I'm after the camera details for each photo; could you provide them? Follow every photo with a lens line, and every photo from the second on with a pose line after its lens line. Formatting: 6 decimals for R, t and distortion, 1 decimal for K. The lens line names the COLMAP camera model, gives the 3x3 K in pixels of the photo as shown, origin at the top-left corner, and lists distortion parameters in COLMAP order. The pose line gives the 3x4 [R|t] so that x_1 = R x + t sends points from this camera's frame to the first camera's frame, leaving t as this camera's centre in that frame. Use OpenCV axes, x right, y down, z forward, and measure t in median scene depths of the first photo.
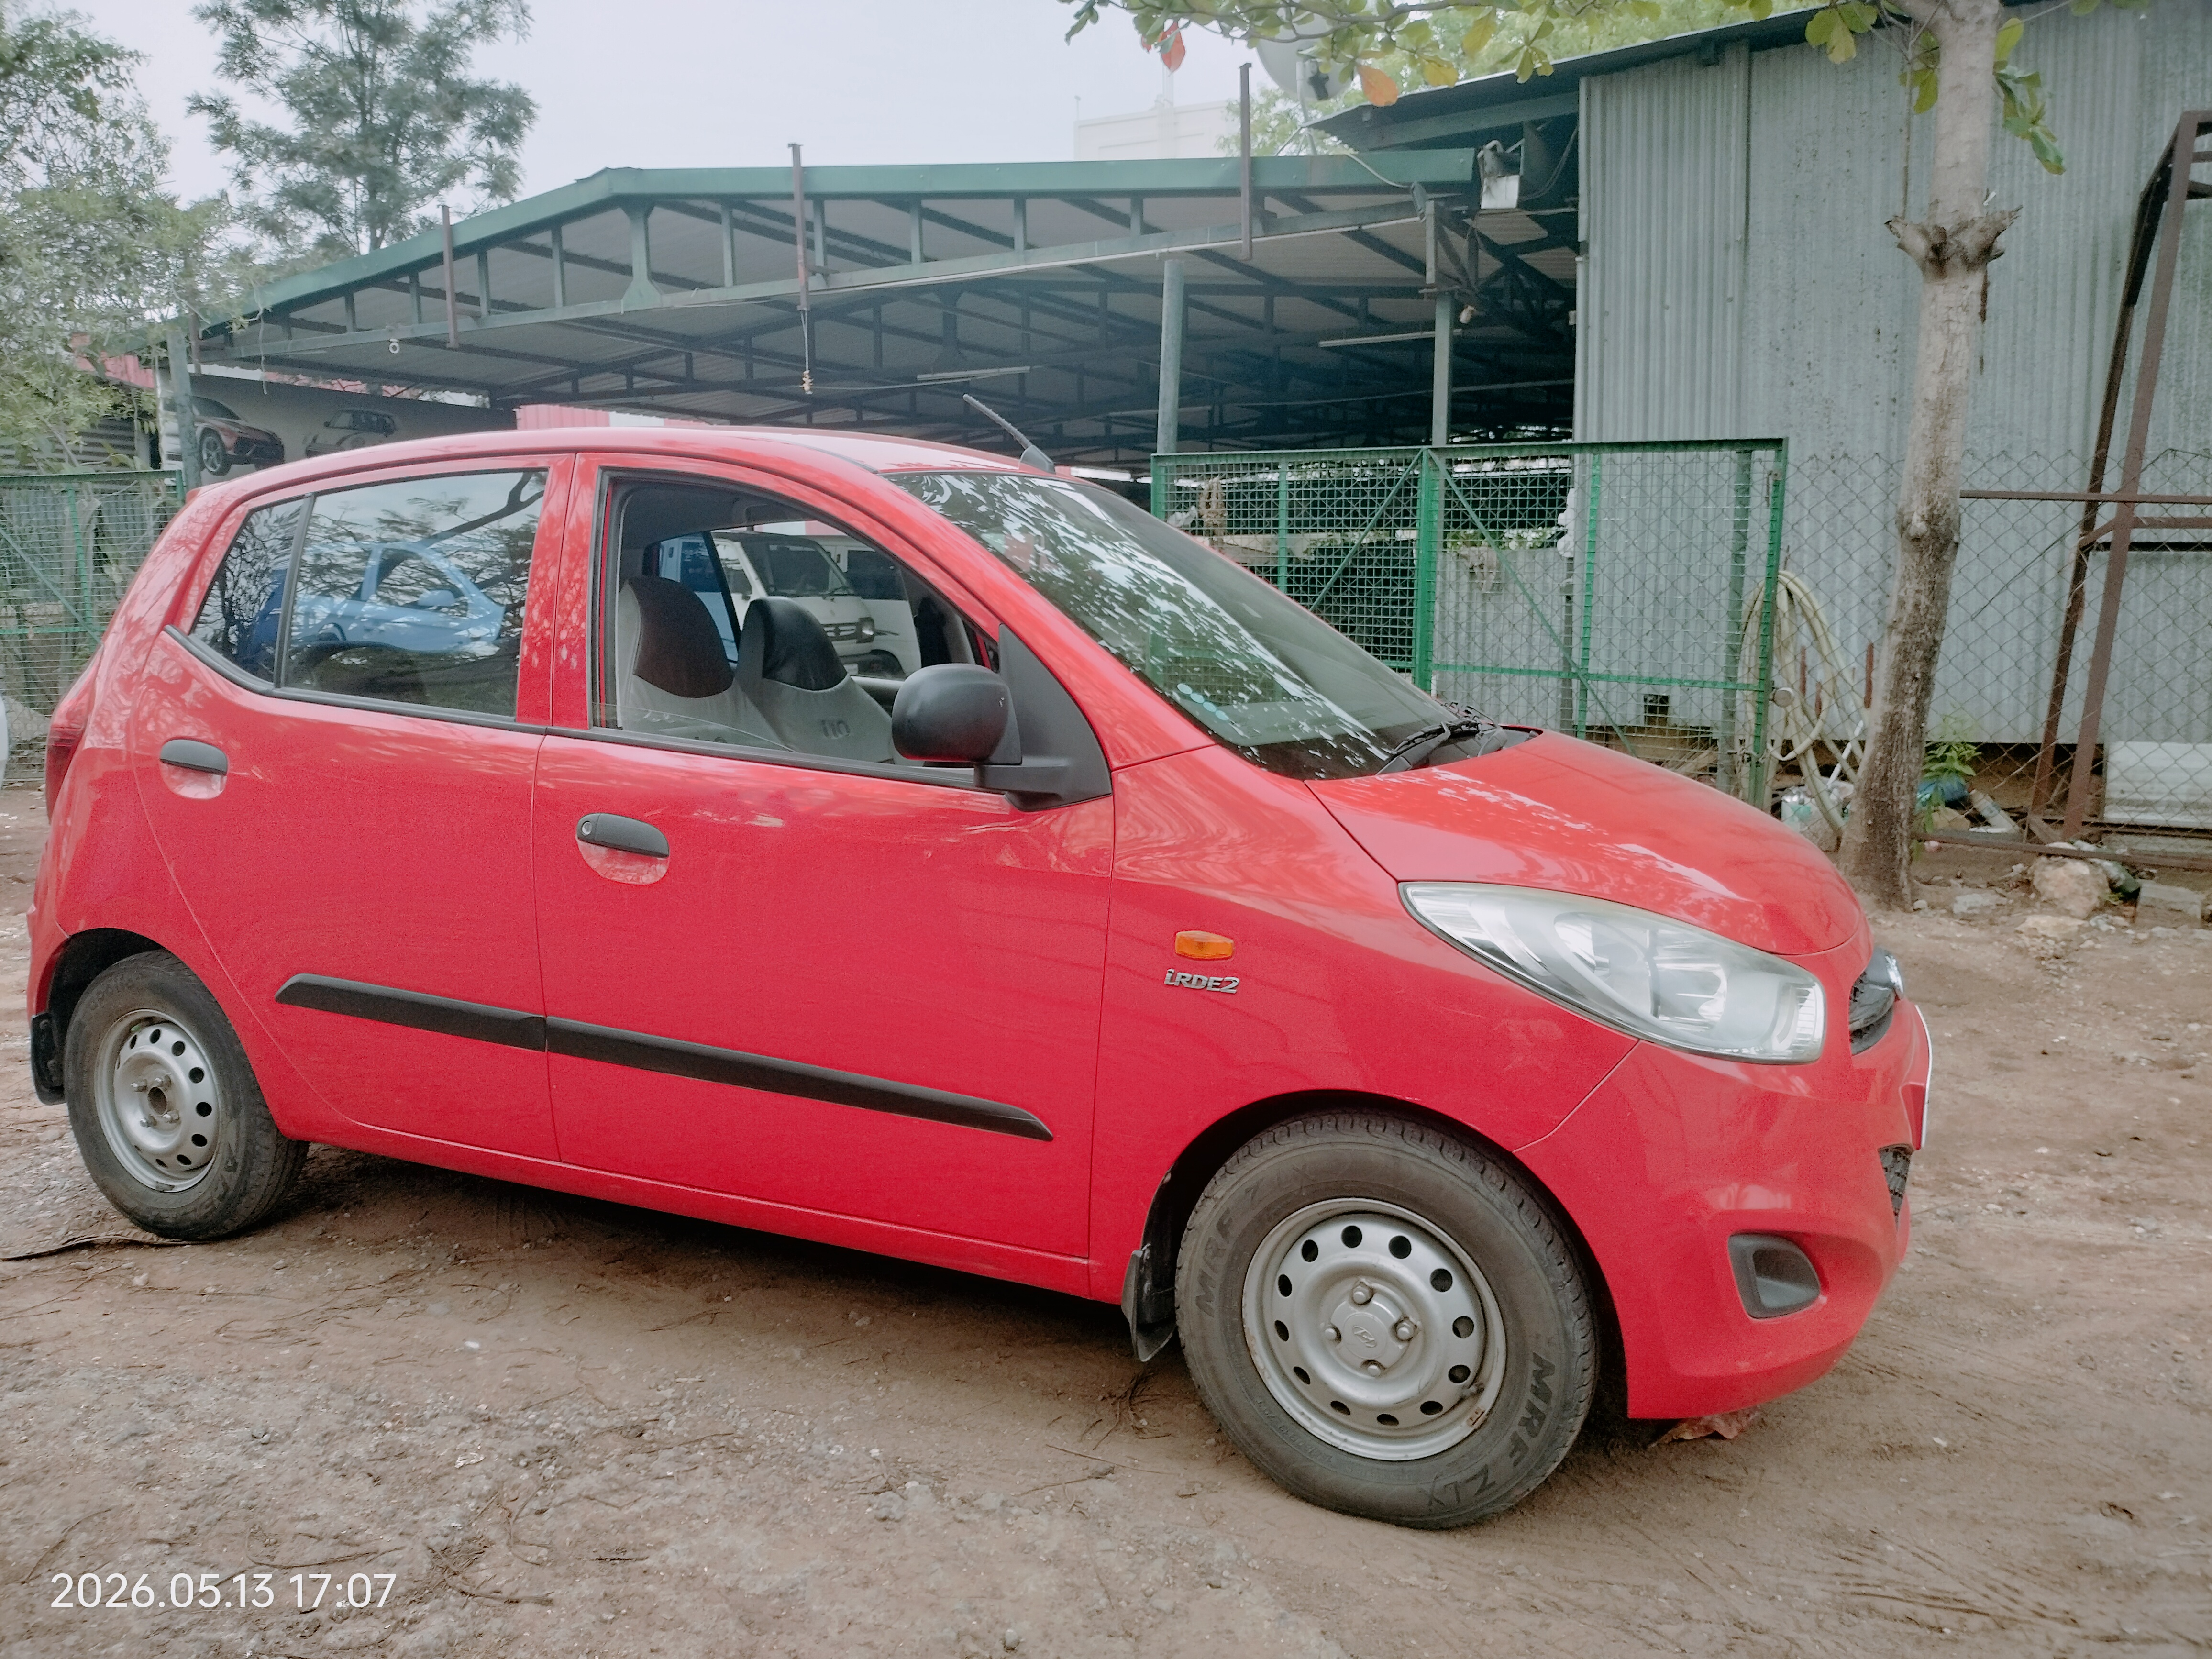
lens RADIAL K [[1667.5, 0, 1089.1], [0, 1667.5, 819.4], [0, 0, 1]] dist [0.030170, -0.038928]
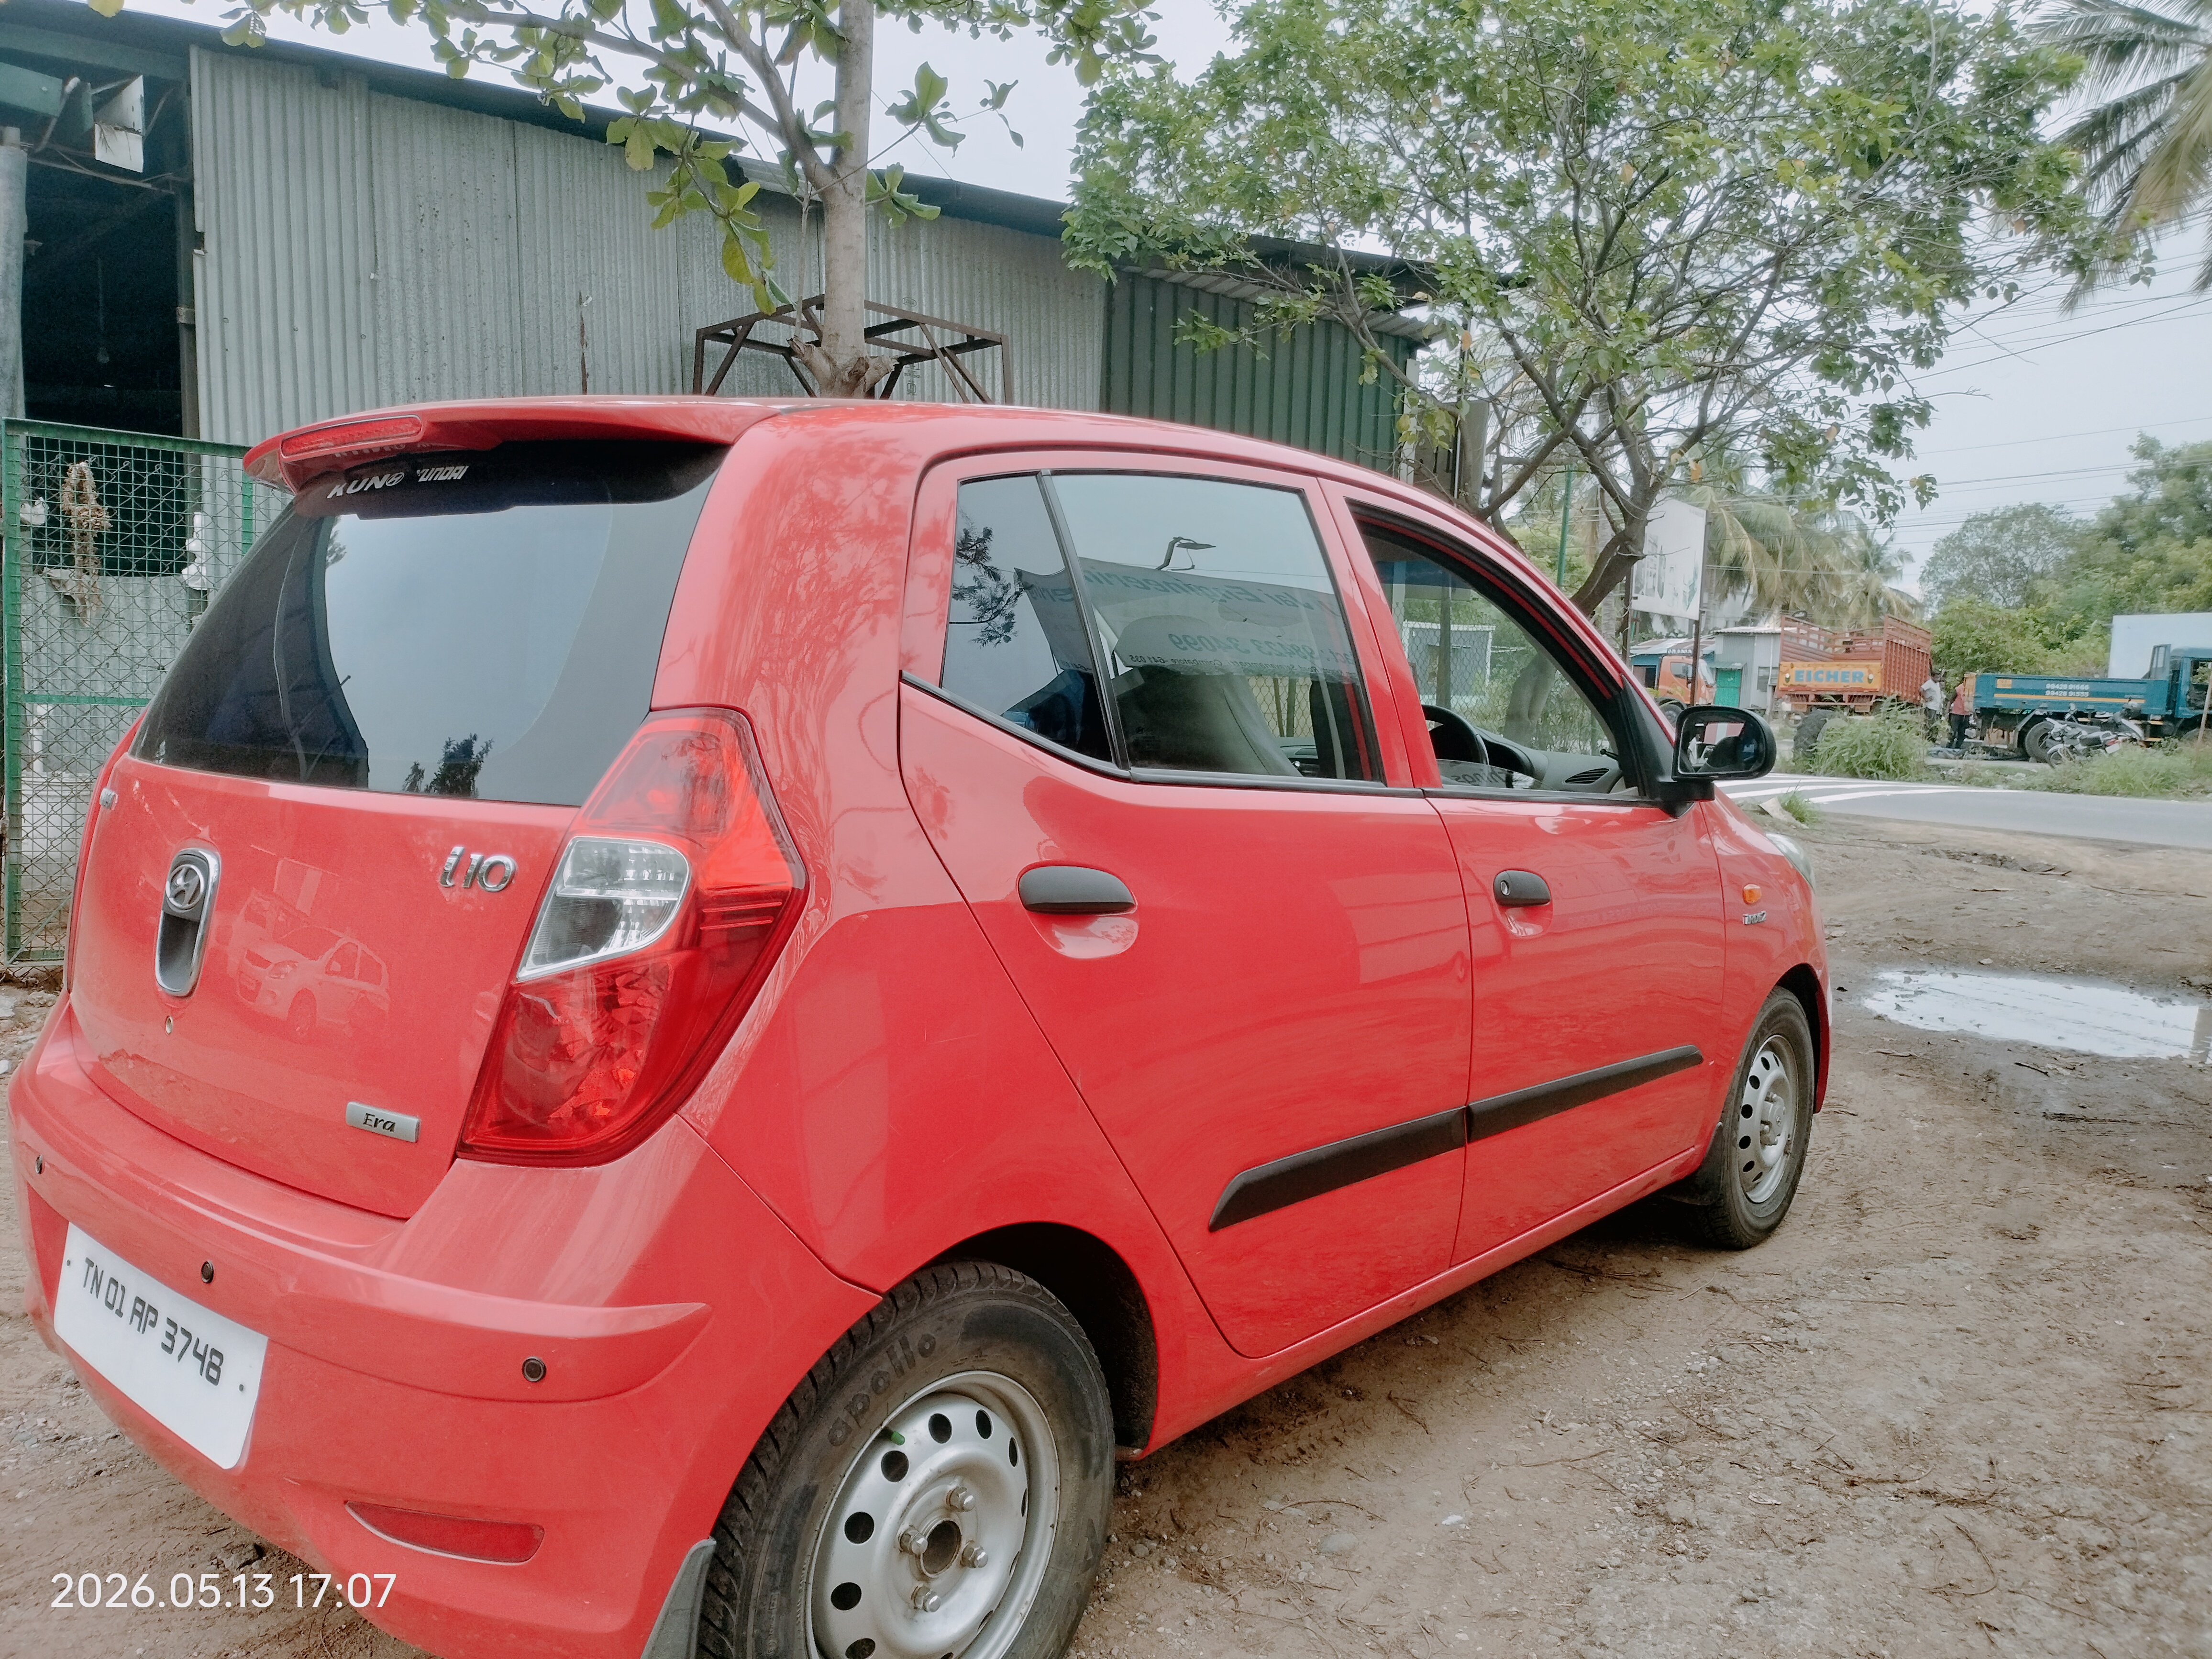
lens RADIAL K [[1667.5, 0, 1089.9], [0, 1667.5, 851.6], [0, 0, 1]] dist [0.030170, -0.038928]
pose [[0.272369, -0.095560, 0.957436, -1.091201], [0.104571, 0.992102, 0.069272, -0.089738], [-0.956494, 0.081252, 0.280211, 0.831950]]
